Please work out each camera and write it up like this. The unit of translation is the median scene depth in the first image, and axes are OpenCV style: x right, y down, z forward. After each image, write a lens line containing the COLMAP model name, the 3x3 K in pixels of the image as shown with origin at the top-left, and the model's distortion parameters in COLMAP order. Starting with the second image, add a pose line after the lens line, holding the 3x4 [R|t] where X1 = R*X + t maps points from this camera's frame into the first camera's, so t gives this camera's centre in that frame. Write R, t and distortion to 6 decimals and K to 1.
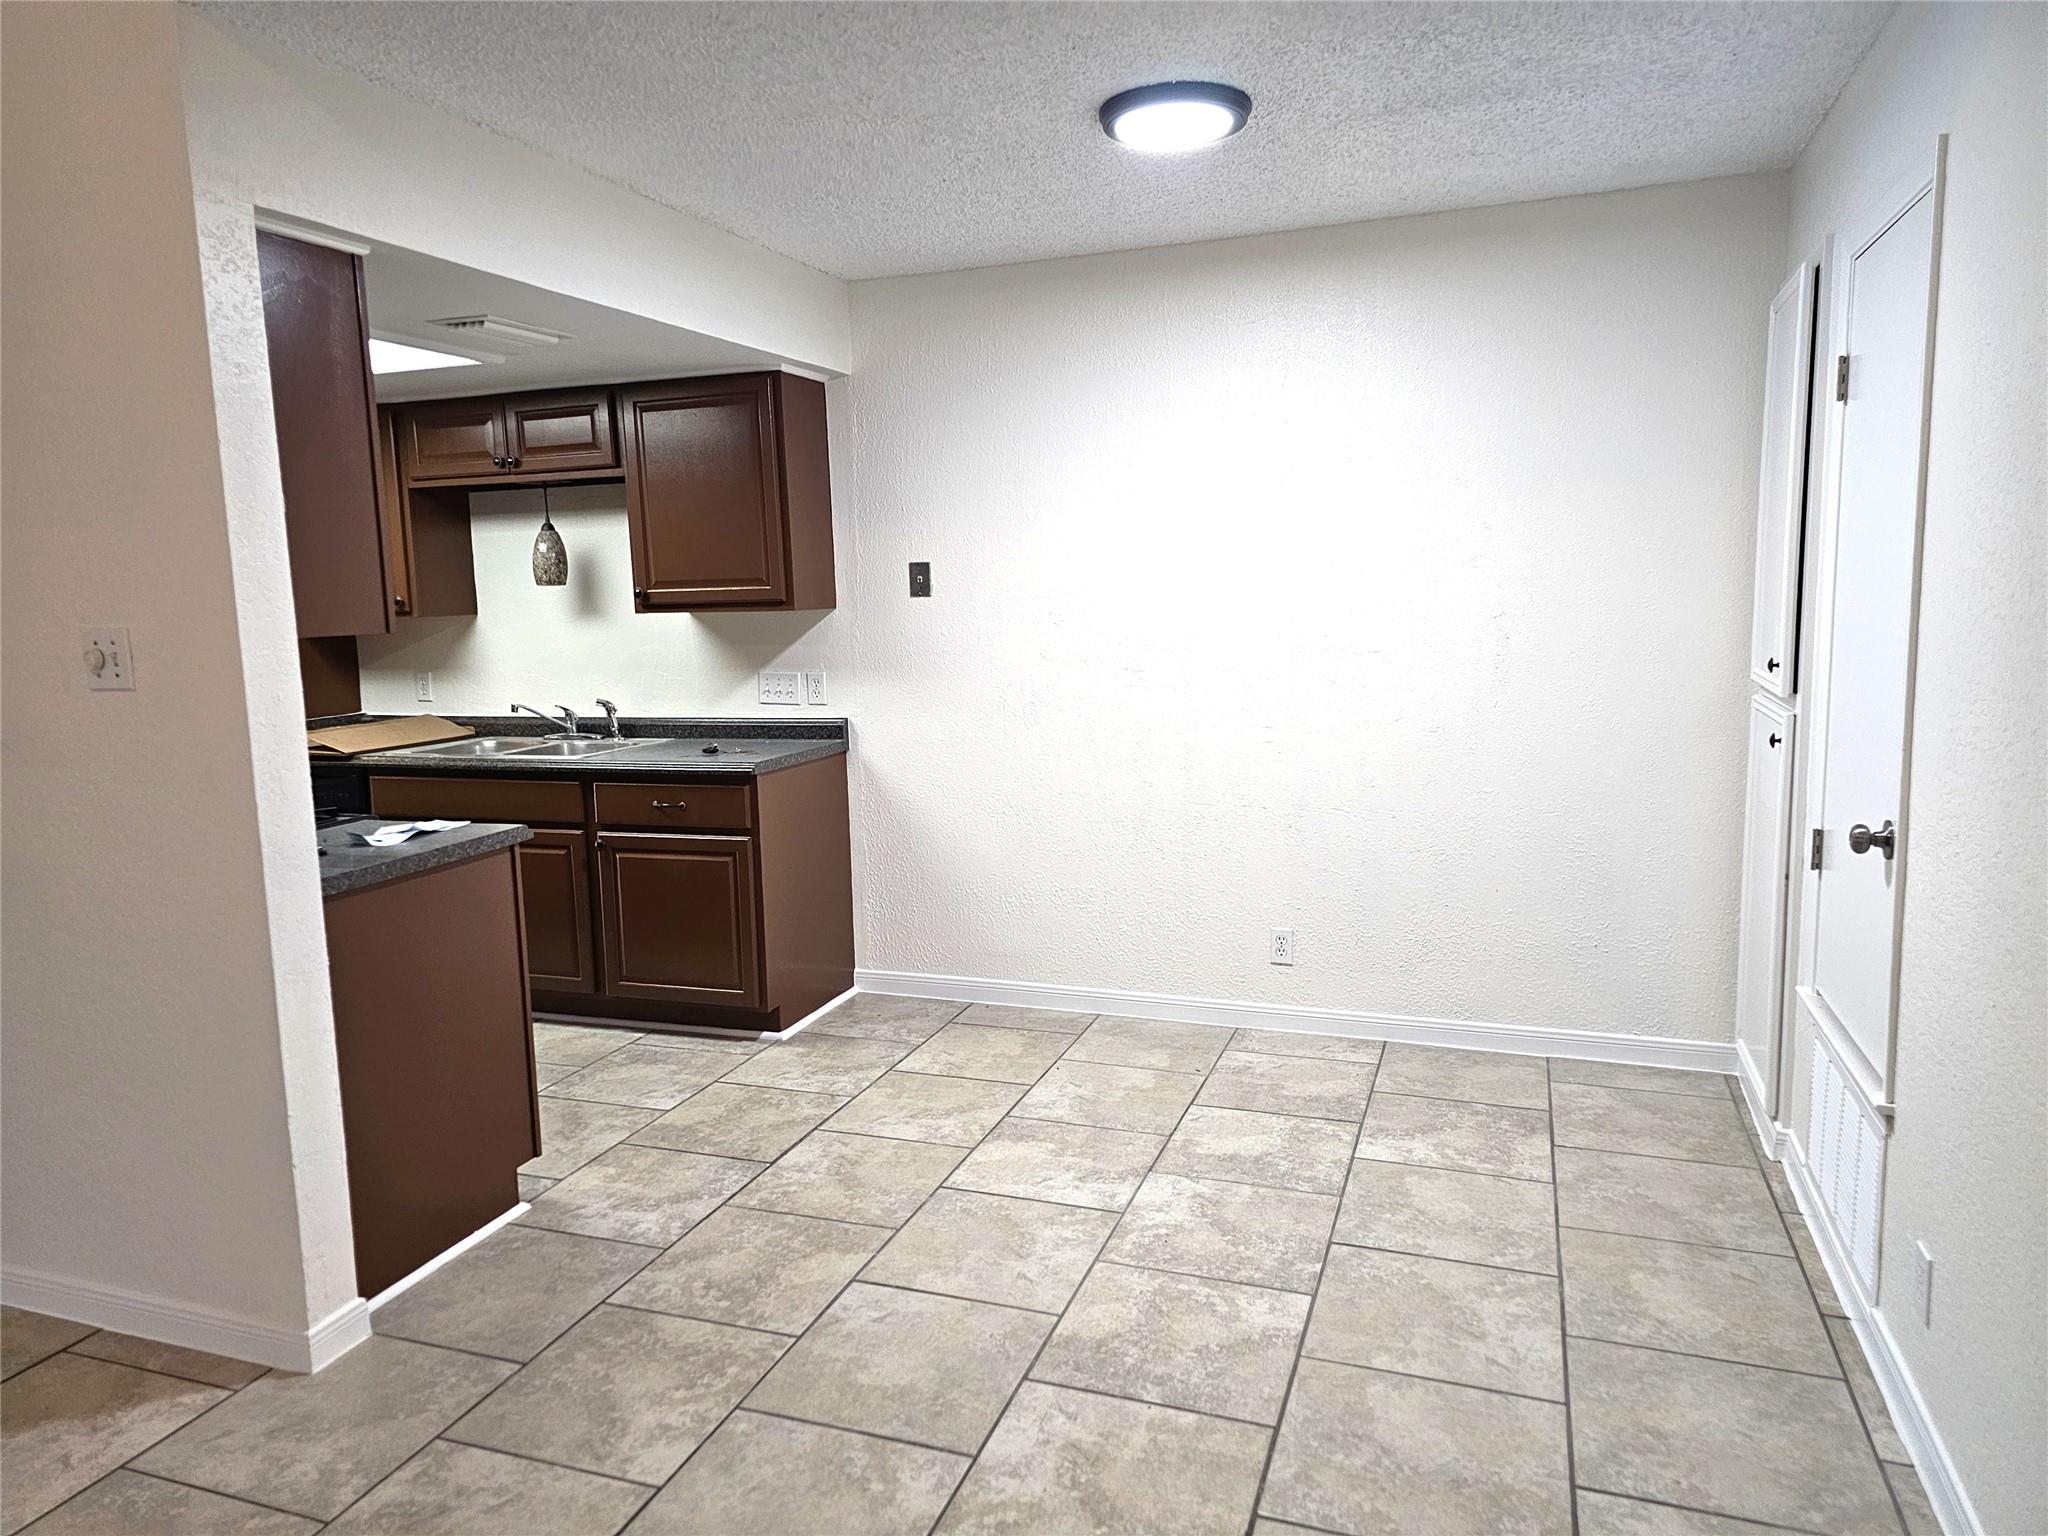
lens RADIAL K [[1394.8, 0, 1017.1], [0, 1394.8, 752.0], [0, 0, 1]] dist [0.155126, -0.171862]
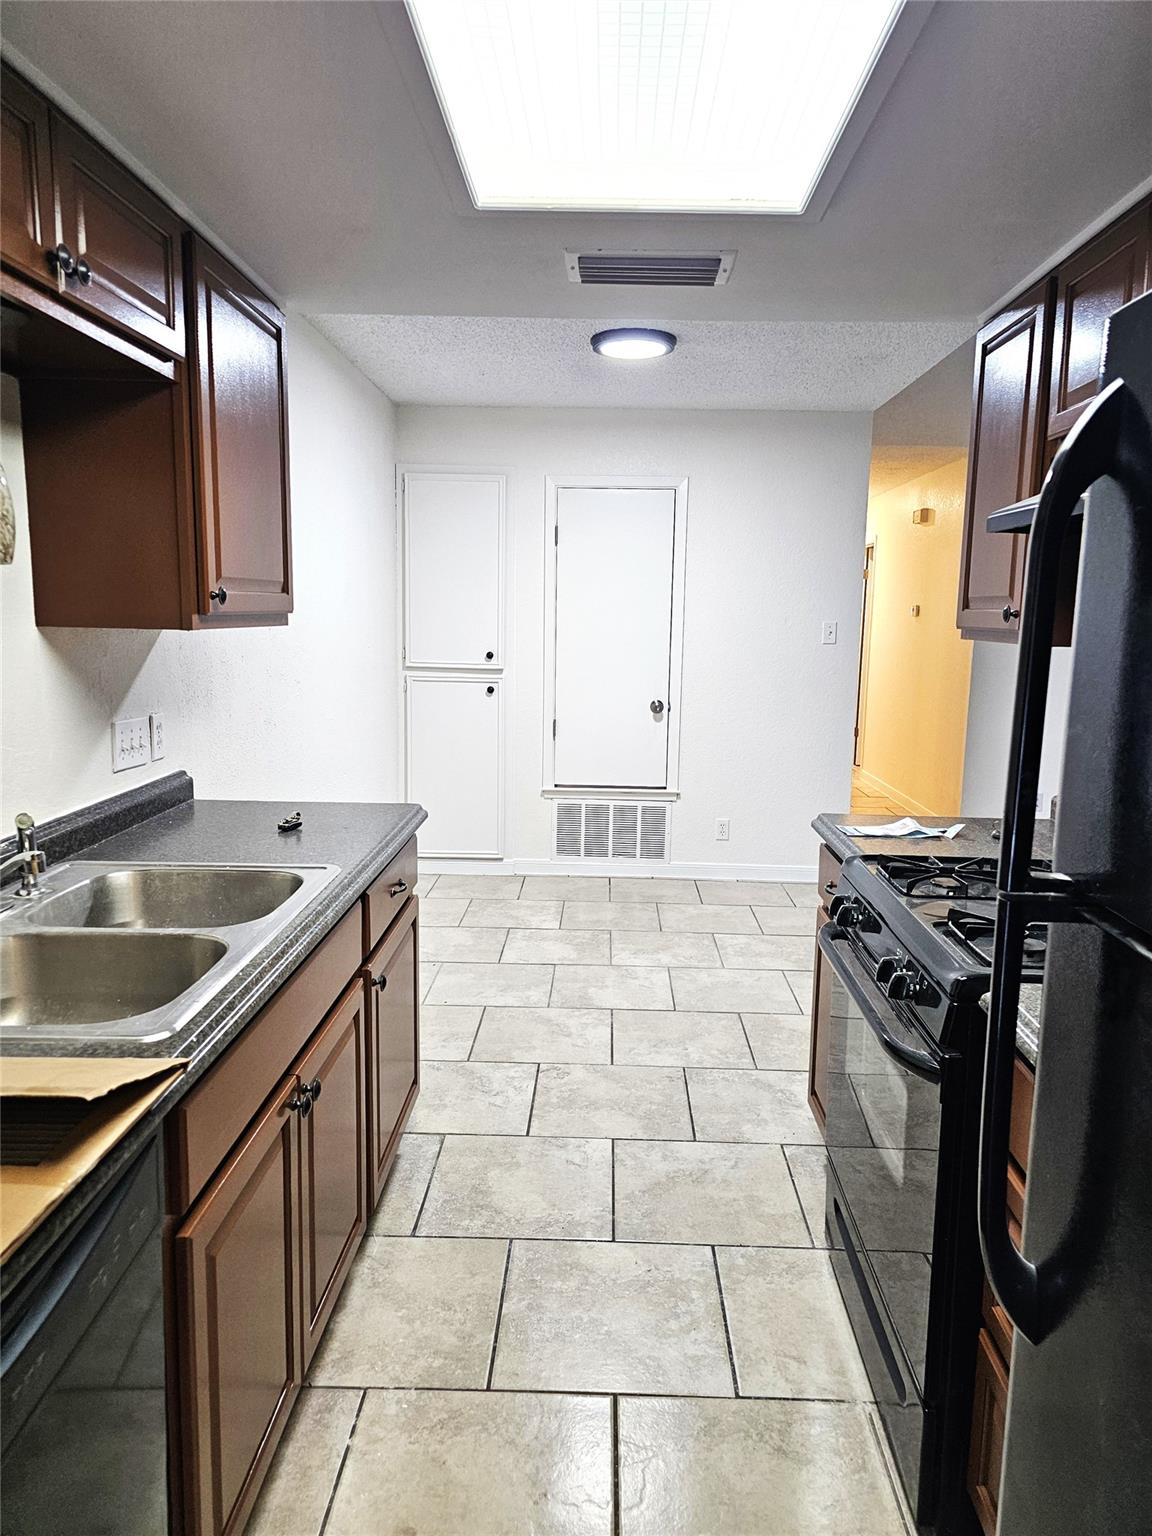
lens RADIAL K [[1046.1, 0, 576.0], [0, 1046.1, 768.0], [0, 0, 1]] dist [0.155126, -0.171862]
pose [[-0.330736, -0.115625, 0.936613, -0.990363], [0.111905, 0.980659, 0.160579, -0.127744], [-0.937065, 0.157921, -0.311400, 1.348417]]
